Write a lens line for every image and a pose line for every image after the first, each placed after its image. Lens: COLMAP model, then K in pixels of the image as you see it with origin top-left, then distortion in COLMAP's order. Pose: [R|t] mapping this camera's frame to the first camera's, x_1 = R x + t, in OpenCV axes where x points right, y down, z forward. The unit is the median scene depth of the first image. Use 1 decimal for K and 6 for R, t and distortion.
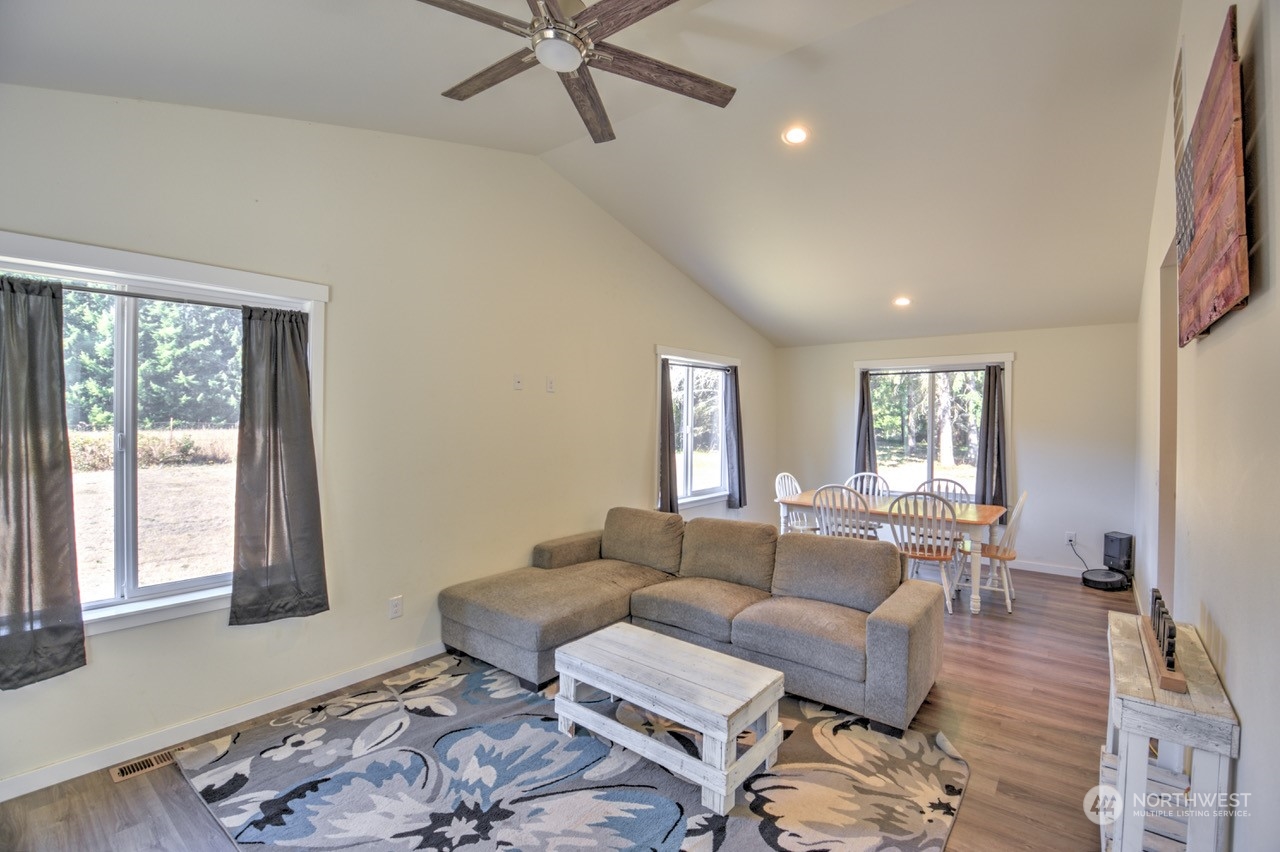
lens RADIAL K [[552.3, 0, 640.0], [0, 552.3, 426.0], [0, 0, 1]] dist [-0.003067, -0.000387]
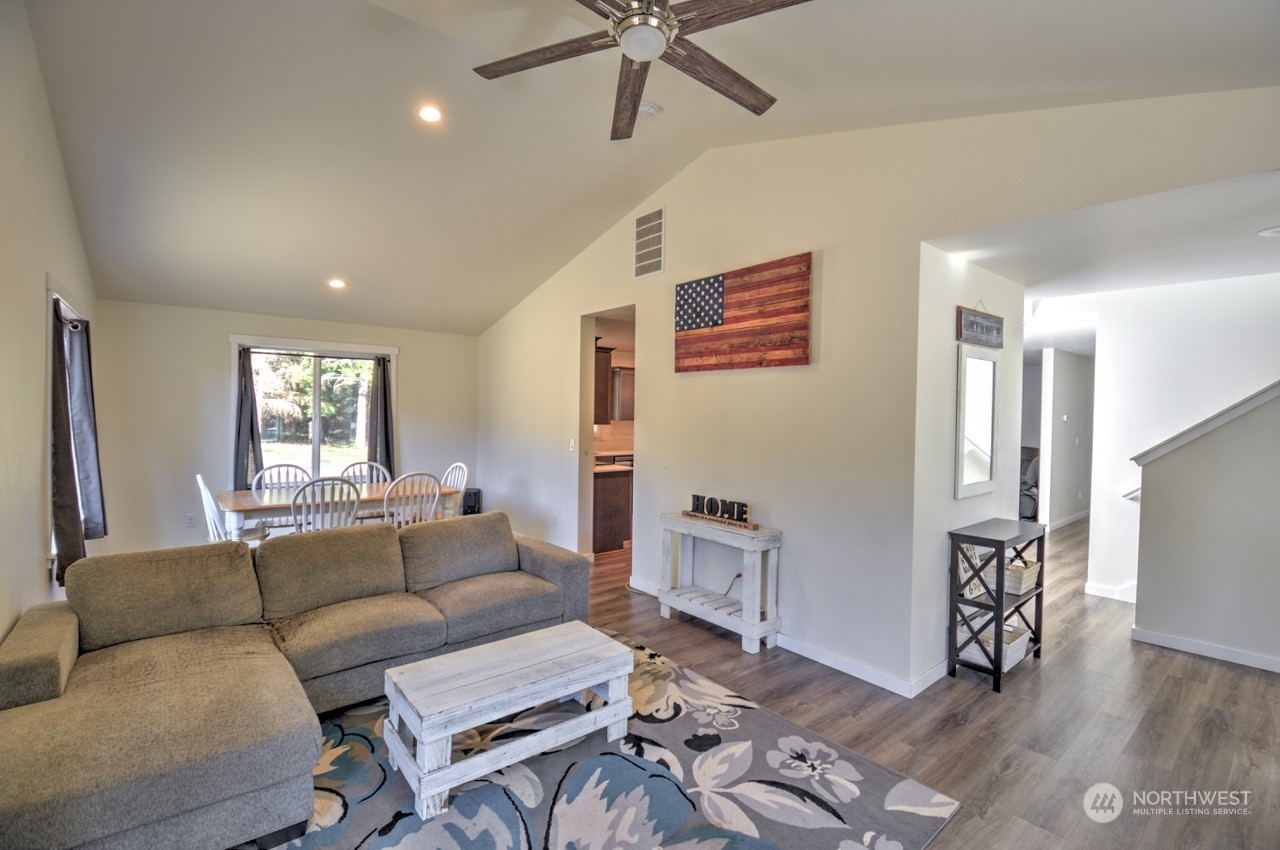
lens RADIAL K [[560.1, 0, 640.0], [0, 560.1, 425.0], [0, 0, 1]] dist [0.000584, -0.000109]
pose [[0.236908, -0.031052, 0.971036, -0.595040], [-0.001334, 0.999478, 0.032287, -0.014349], [-0.971531, -0.008944, 0.236743, 0.391234]]
